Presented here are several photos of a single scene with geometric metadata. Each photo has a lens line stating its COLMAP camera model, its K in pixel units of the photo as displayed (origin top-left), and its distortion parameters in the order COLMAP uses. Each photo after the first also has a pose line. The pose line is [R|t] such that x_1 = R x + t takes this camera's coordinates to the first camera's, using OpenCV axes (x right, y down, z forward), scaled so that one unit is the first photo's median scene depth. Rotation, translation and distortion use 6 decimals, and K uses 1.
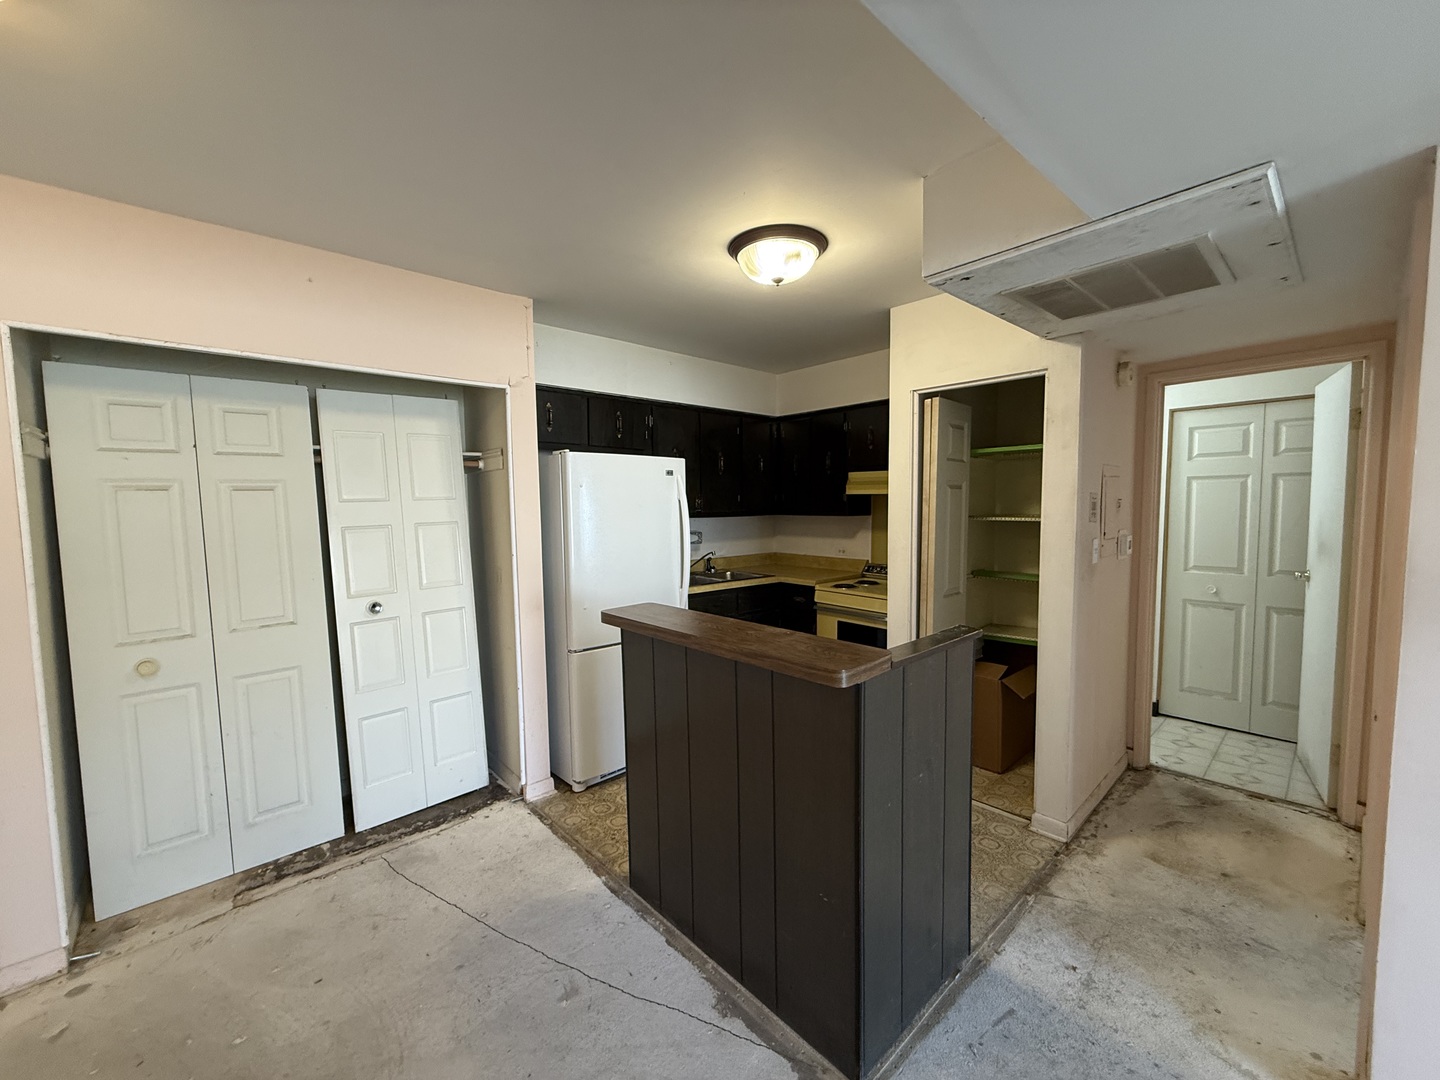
lens RADIAL K [[573.4, 0, 717.1], [0, 573.4, 539.5], [0, 0, 1]] dist [0.001531, 0.000002]
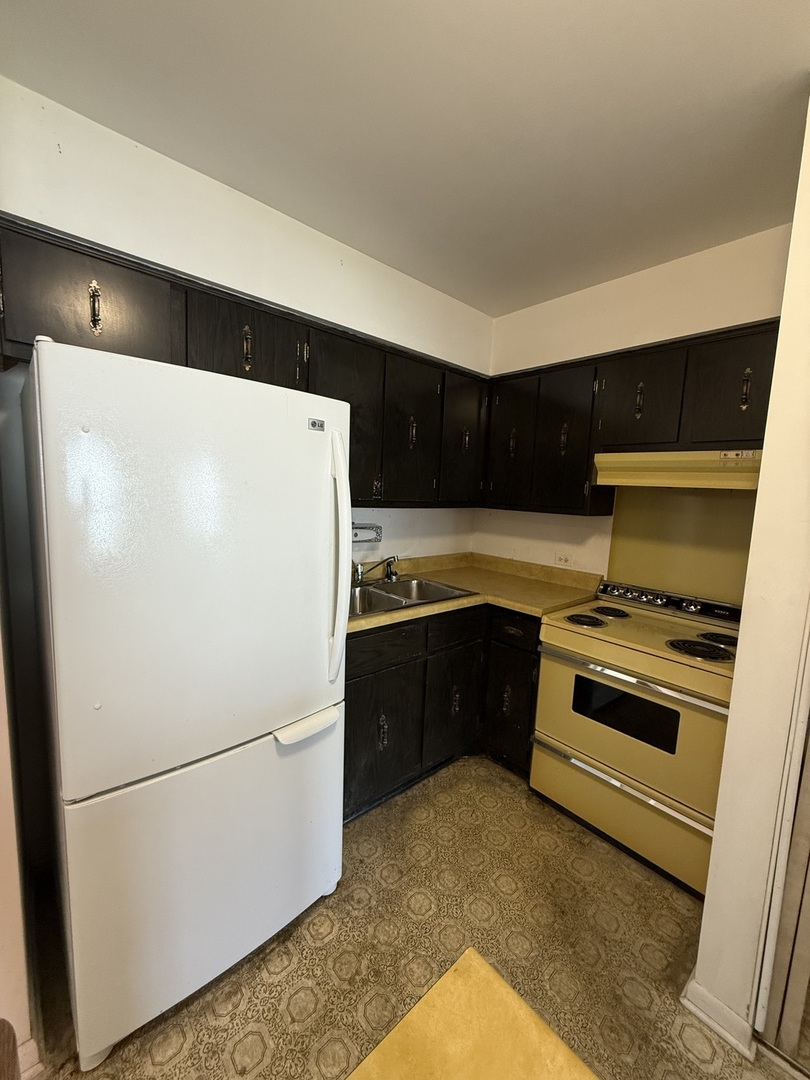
lens RADIAL K [[430.1, 0, 404.7], [0, 430.1, 537.3], [0, 0, 1]] dist [0.001531, 0.000002]
pose [[0.998661, 0.051445, 0.005364, 0.001426], [-0.051639, 0.997594, 0.046251, -0.035294], [-0.002972, -0.046467, 0.998915, 0.601017]]
